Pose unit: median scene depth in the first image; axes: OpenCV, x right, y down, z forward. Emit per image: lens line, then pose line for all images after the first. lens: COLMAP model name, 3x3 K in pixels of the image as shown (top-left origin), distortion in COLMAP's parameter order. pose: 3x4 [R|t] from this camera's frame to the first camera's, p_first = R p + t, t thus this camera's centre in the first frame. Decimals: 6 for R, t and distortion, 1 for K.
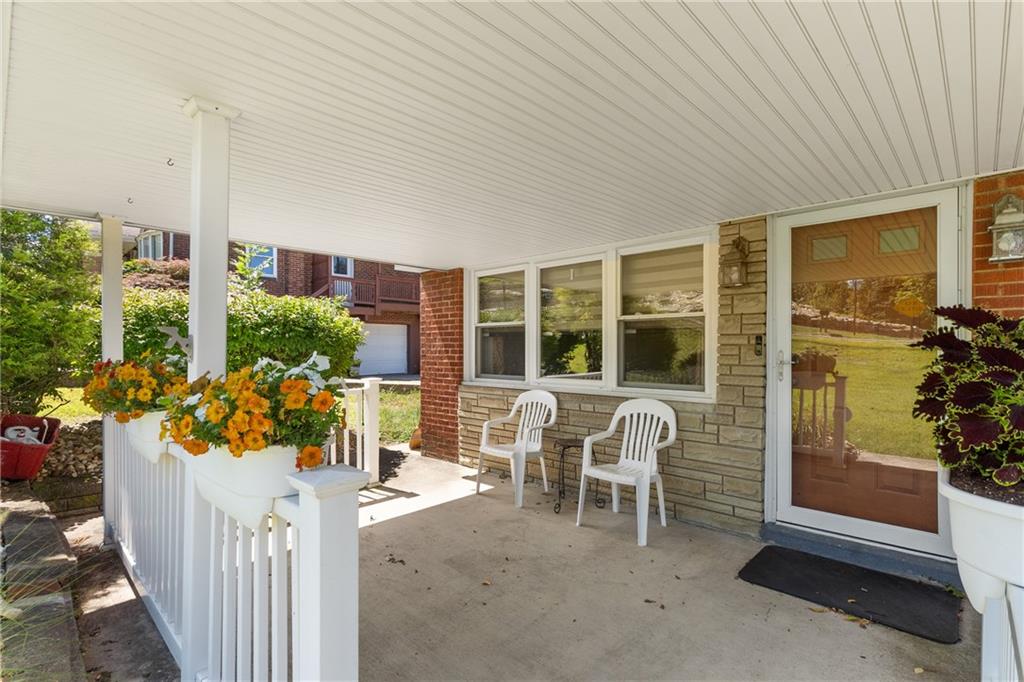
lens RADIAL K [[493.3, 0, 510.5], [0, 493.3, 345.3], [0, 0, 1]] dist [-0.004342, -0.000515]
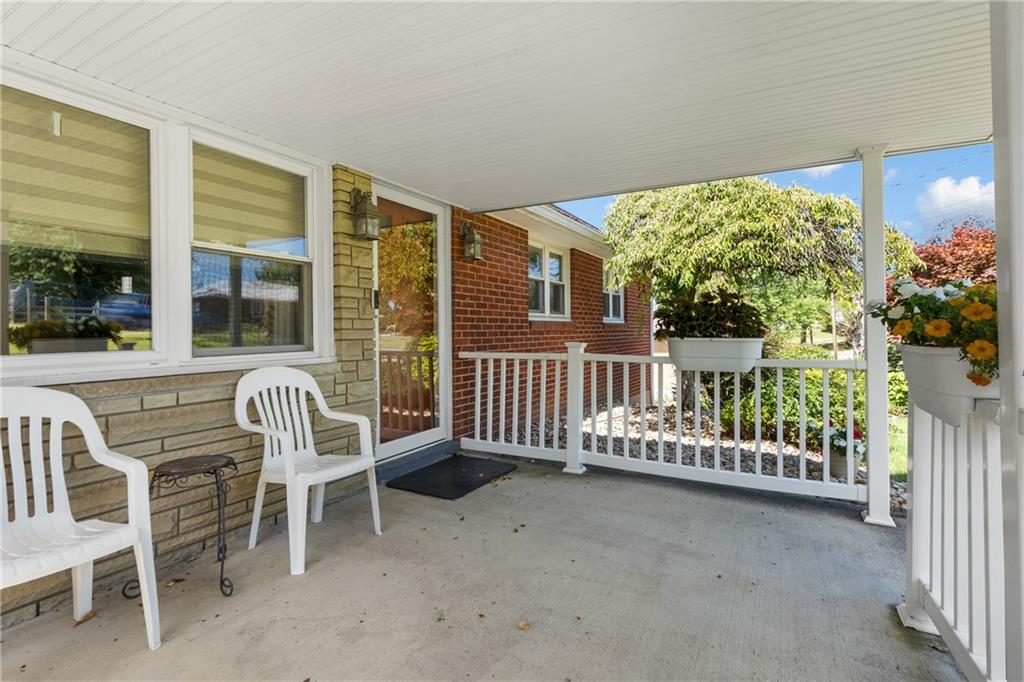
lens RADIAL K [[493.3, 0, 504.9], [0, 493.3, 331.7], [0, 0, 1]] dist [-0.004342, -0.000515]
pose [[-0.243639, -0.004680, 0.969855, -0.536954], [0.002506, 0.999982, 0.005455, 0.059096], [-0.969863, 0.003760, -0.243623, 0.918663]]
